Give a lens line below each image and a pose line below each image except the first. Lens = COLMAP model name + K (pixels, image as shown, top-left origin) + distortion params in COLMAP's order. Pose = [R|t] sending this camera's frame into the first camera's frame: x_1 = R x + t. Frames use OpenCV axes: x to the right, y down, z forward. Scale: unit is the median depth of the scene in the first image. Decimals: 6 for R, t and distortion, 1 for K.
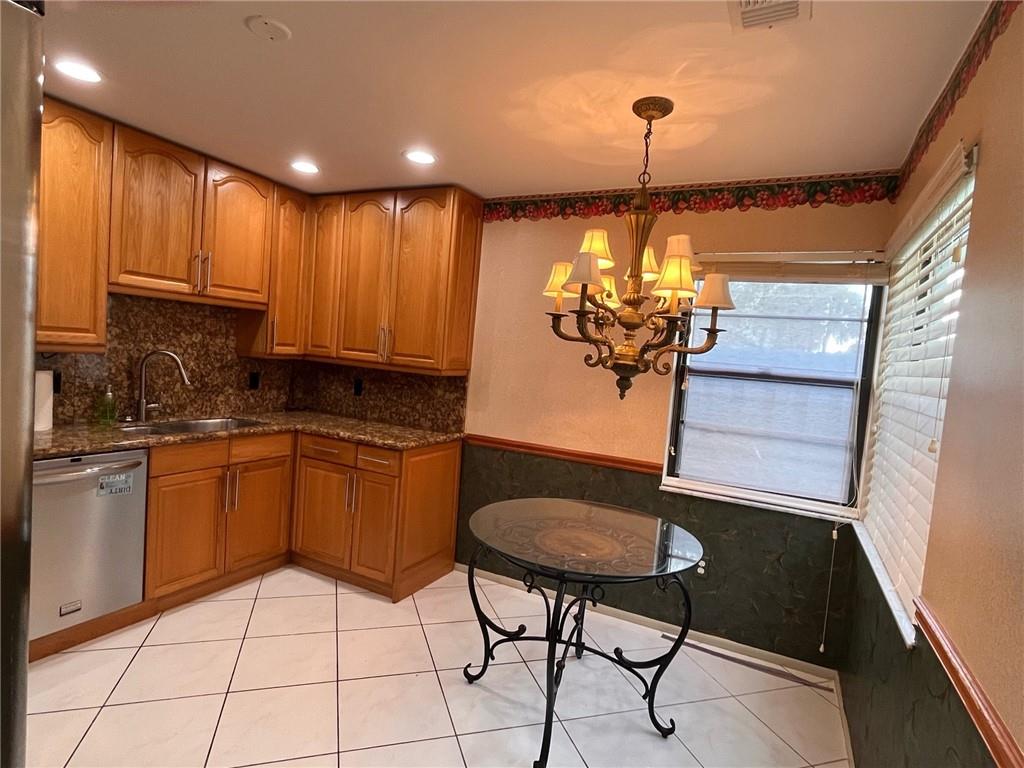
lens RADIAL K [[542.3, 0, 512.0], [0, 542.3, 384.0], [0, 0, 1]] dist [0.003681, 0.000354]
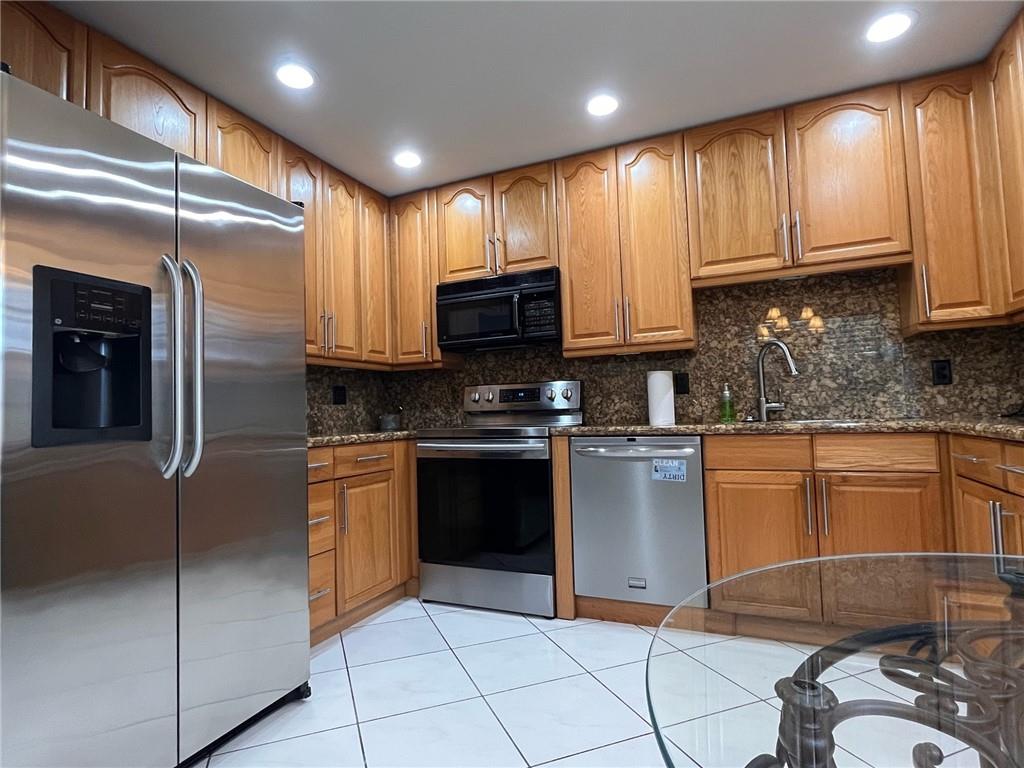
lens RADIAL K [[542.3, 0, 512.0], [0, 542.3, 384.0], [0, 0, 1]] dist [0.003681, 0.000354]
pose [[0.052746, -0.136609, -0.989220, 0.190384], [-0.019208, 0.990277, -0.137779, 0.131240], [0.998423, 0.026268, 0.049609, 0.506901]]
